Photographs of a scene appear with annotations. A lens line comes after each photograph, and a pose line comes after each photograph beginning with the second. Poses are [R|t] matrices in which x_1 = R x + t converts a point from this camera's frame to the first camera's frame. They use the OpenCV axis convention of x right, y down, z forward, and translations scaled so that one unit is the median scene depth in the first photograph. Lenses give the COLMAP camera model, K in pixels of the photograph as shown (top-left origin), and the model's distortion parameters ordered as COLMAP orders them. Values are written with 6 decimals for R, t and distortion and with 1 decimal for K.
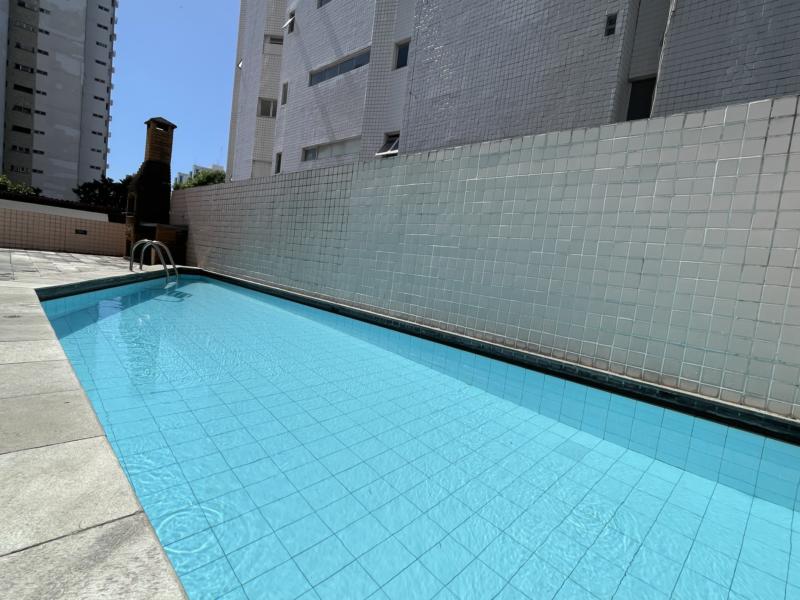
lens RADIAL K [[390.0, 0, 398.3], [0, 390.0, 301.0], [0, 0, 1]] dist [-0.011171, 0.005141]
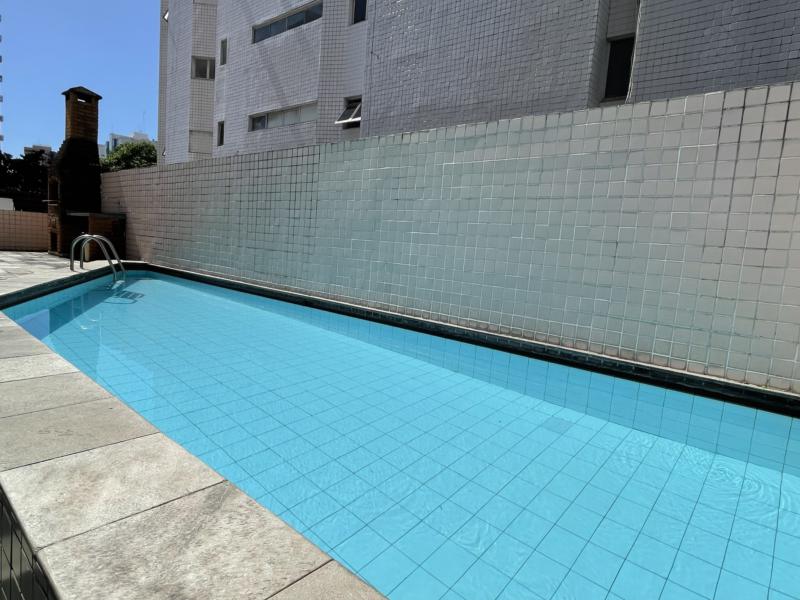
lens RADIAL K [[444.9, 0, 396.2], [0, 444.9, 298.0], [0, 0, 1]] dist [0.002378, -0.003772]
pose [[0.996408, -0.051835, 0.066964, -0.031565], [0.049710, 0.998218, 0.033026, -0.018212], [-0.068557, -0.029578, 0.997209, -0.102985]]
